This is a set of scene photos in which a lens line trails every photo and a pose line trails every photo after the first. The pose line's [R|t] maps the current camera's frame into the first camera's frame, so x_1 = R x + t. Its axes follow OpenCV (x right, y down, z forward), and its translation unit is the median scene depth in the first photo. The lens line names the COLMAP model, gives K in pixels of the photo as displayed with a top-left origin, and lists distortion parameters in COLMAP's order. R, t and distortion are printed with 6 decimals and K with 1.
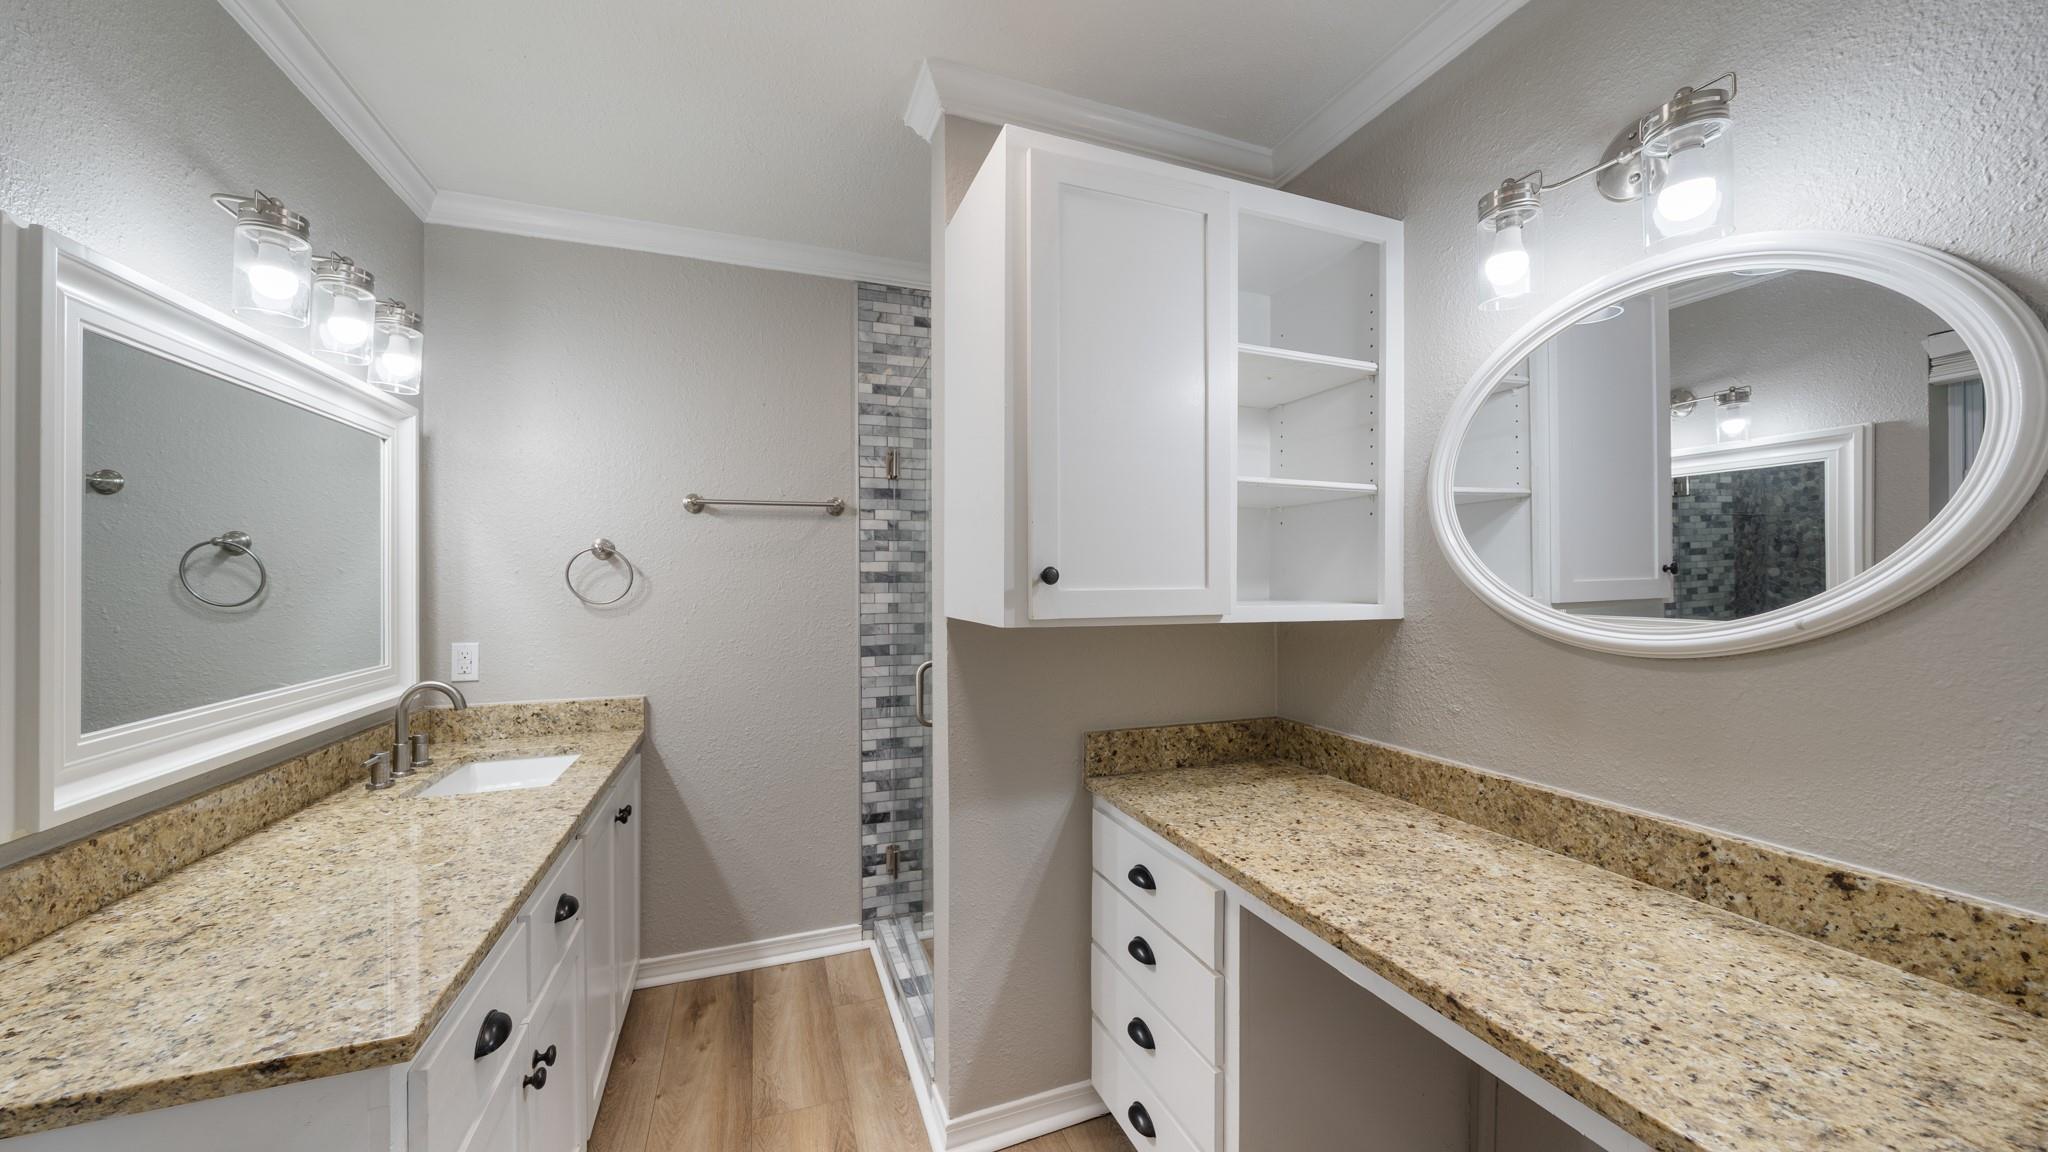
lens RADIAL K [[713.3, 0, 1023.3], [0, 713.3, 578.2], [0, 0, 1]] dist [-0.002059, -0.000360]
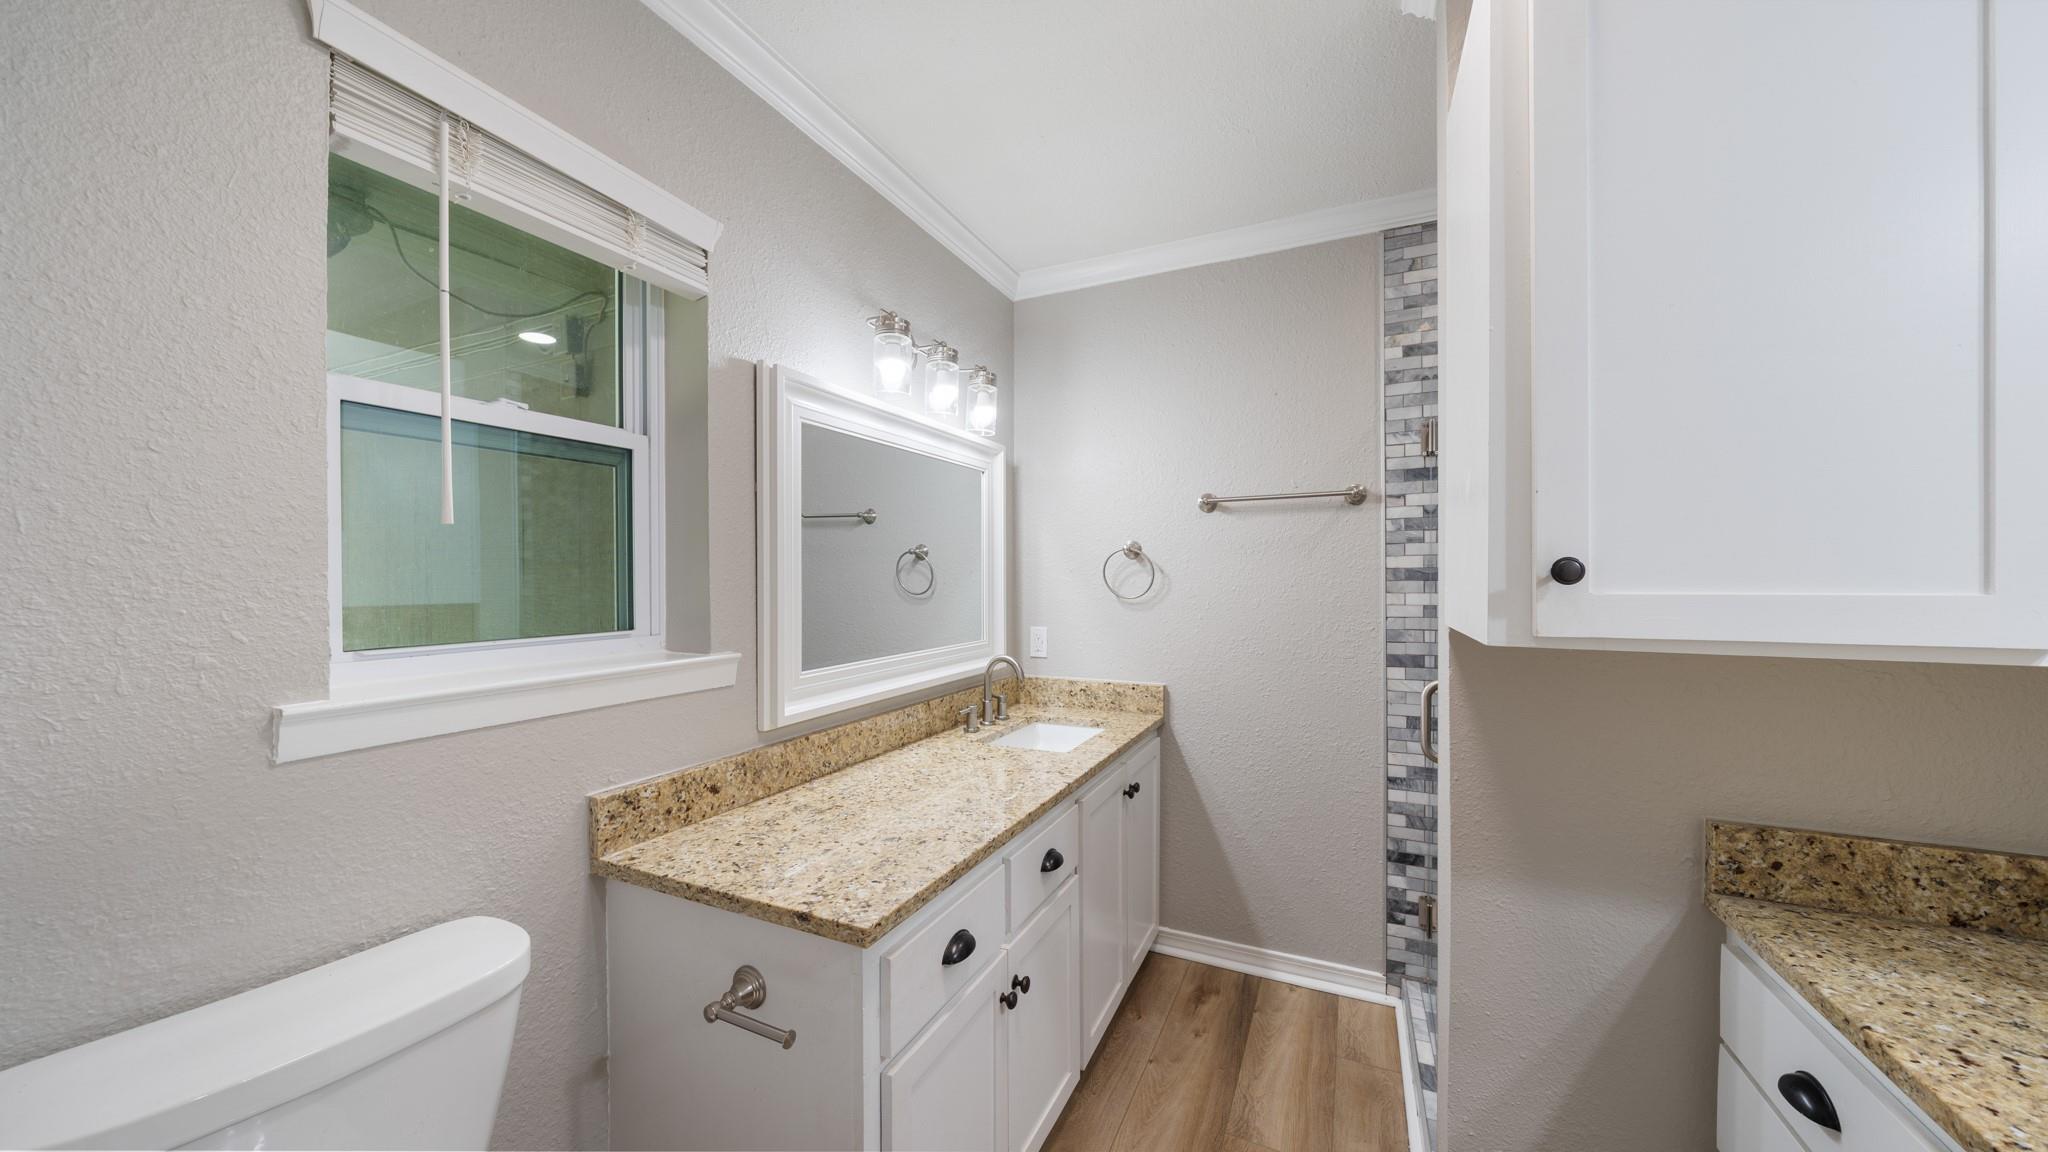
lens RADIAL K [[703.5, 0, 1024.6], [0, 703.5, 580.7], [0, 0, 1]] dist [-0.003443, -0.000239]
pose [[0.697711, 0.004305, -0.716367, 0.092710], [0.000764, 0.999977, 0.006753, 0.000399], [0.716379, -0.005259, 0.697691, 0.117018]]
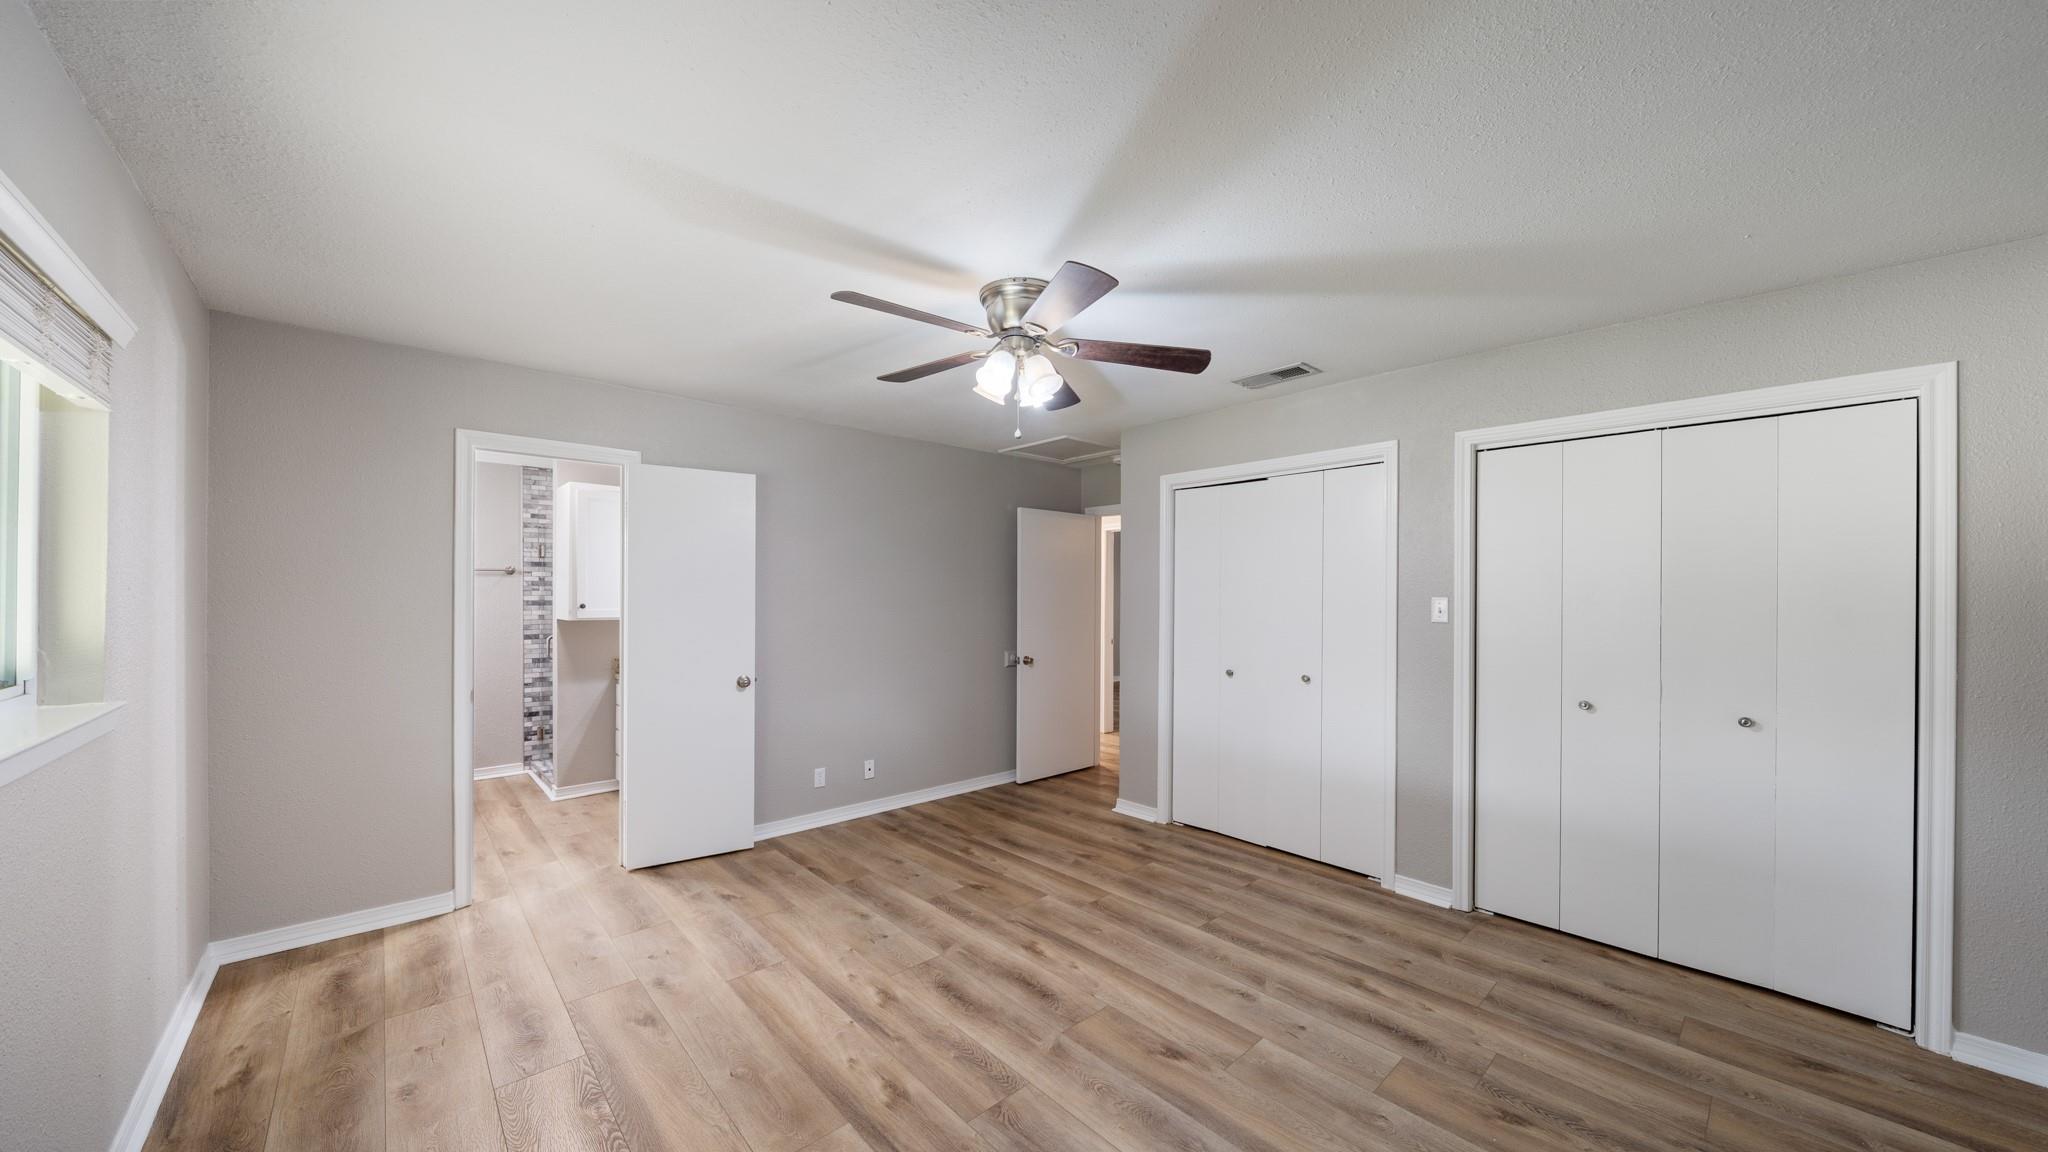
lens RADIAL K [[702.2, 0, 1020.7], [0, 702.2, 584.0], [0, 0, 1]] dist [-0.004271, -0.000071]
pose [[0.928753, 0.002478, 0.370692, 0.476749], [-0.000568, 0.999986, -0.005260, -0.060507], [-0.370700, 0.004675, 0.928741, -1.902103]]
